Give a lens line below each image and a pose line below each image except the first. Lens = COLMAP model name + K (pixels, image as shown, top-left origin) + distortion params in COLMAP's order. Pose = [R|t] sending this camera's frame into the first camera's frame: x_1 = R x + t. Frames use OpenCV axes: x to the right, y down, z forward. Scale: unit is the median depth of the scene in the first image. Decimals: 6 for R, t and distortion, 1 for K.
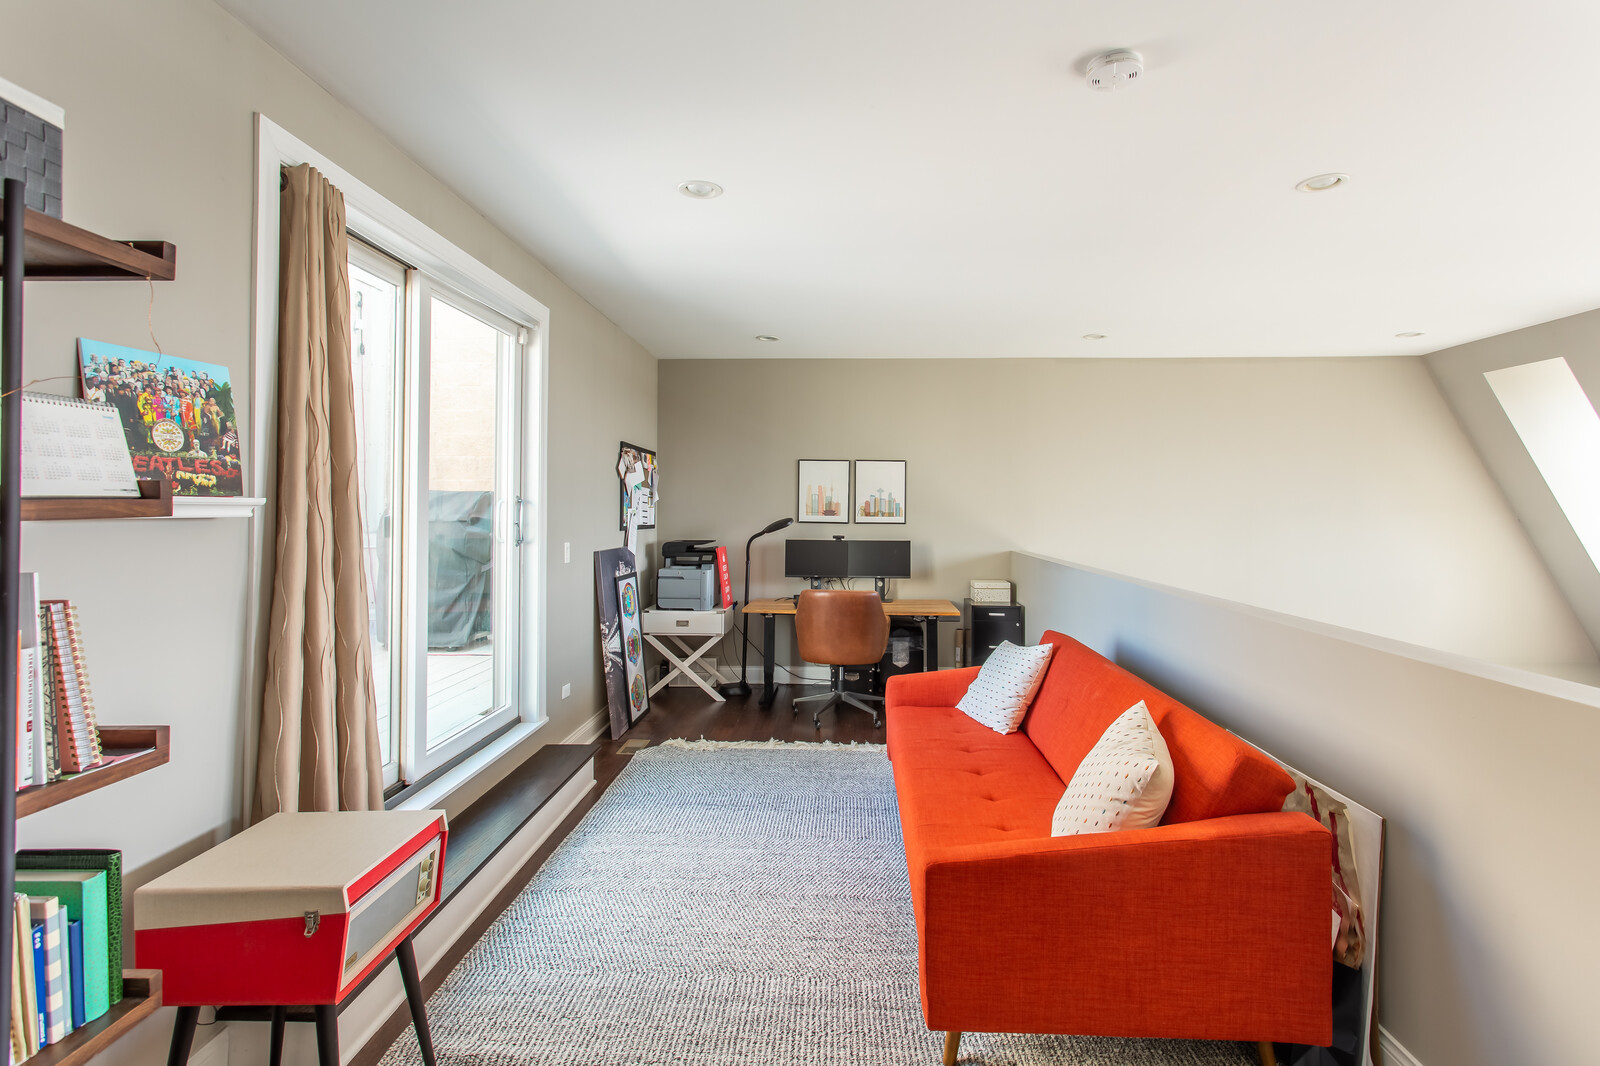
lens RADIAL K [[762.5, 0, 800.4], [0, 762.5, 529.6], [0, 0, 1]] dist [0.004864, 0.002307]
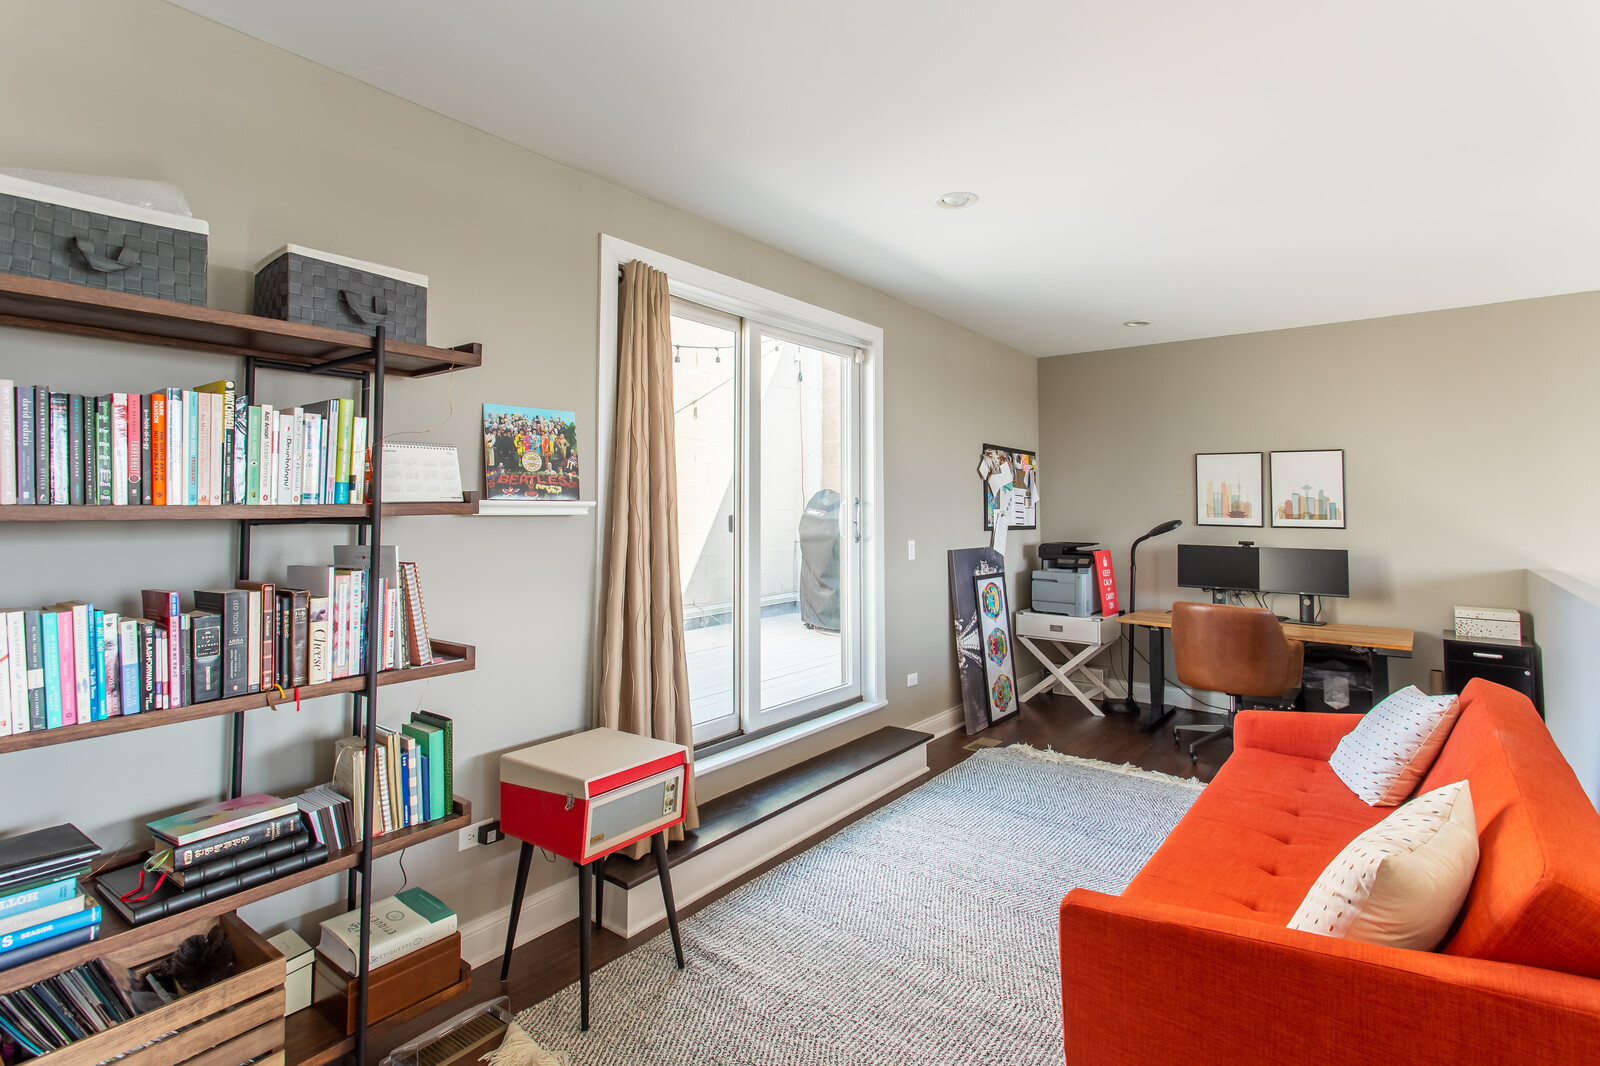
lens RADIAL K [[762.5, 0, 796.7], [0, 762.5, 509.7], [0, 0, 1]] dist [0.004864, 0.002307]
pose [[0.814848, 0.001198, -0.579674, 0.291326], [-0.016731, 0.999630, -0.021453, -0.001423], [0.579434, 0.027179, 0.814566, 0.044014]]
